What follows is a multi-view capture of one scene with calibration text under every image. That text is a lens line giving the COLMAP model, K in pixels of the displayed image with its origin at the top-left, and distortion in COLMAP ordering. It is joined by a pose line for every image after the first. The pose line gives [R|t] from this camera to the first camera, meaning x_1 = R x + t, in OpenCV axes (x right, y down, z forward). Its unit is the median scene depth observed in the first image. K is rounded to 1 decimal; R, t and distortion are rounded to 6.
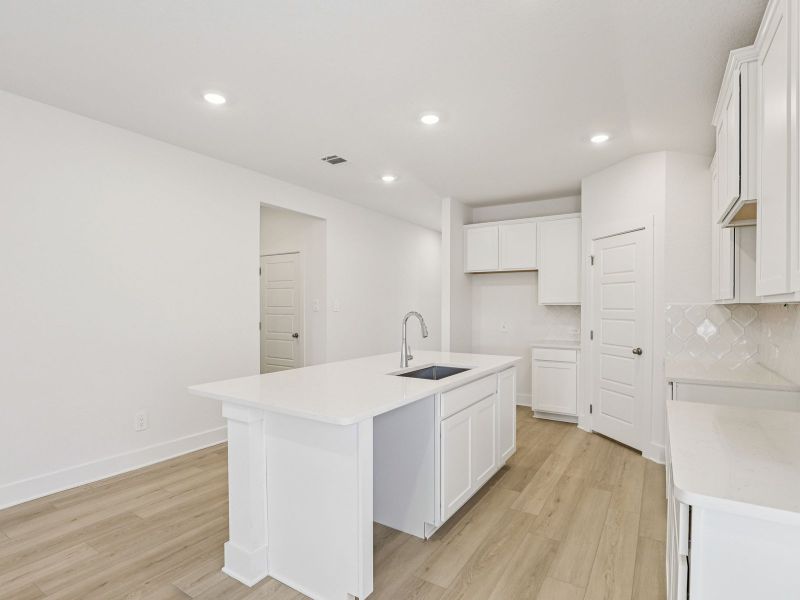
lens RADIAL K [[414.1, 0, 406.1], [0, 414.1, 305.8], [0, 0, 1]] dist [-0.026524, 0.000105]
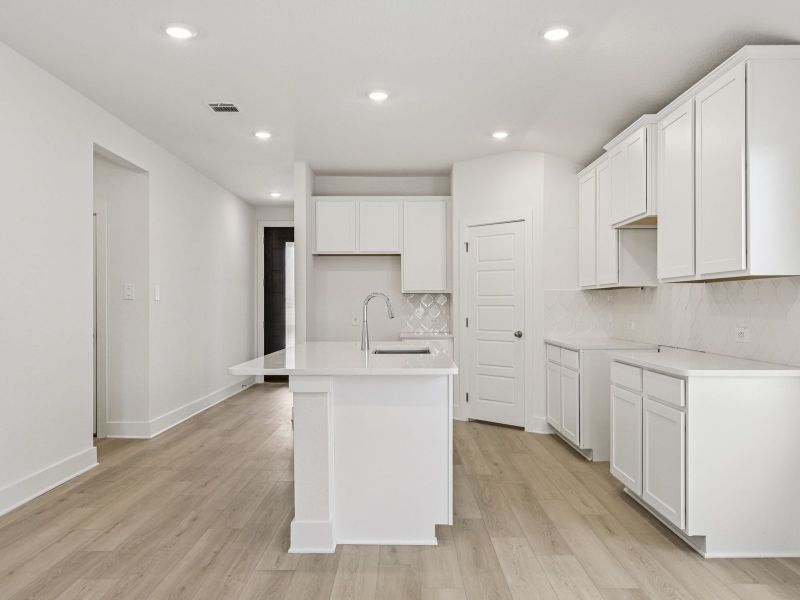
lens RADIAL K [[623.9, 0, 403.6], [0, 623.9, 302.0], [0, 0, 1]] dist [0.001561, 0.000260]
pose [[0.848653, -0.000097, 0.528949, -0.547873], [0.003764, 0.999976, -0.005856, 0.034605], [-0.528936, 0.006961, 0.848633, -0.223083]]
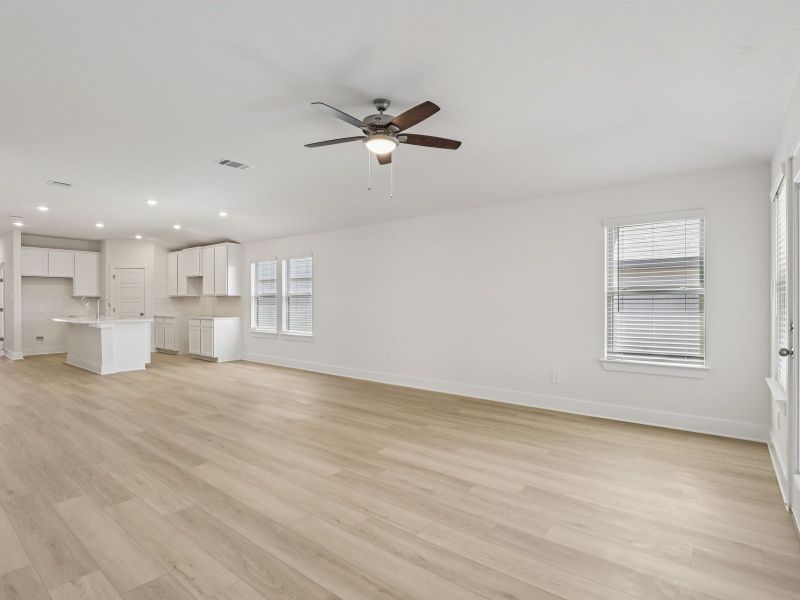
lens RADIAL K [[414.1, 0, 406.1], [0, 414.1, 305.8], [0, 0, 1]] dist [-0.026524, 0.000105]
pose [[0.105977, -0.005588, 0.994353, -1.898201], [-0.001581, 0.999982, 0.005788, 0.037554], [-0.994367, -0.002186, 0.105966, -0.994713]]
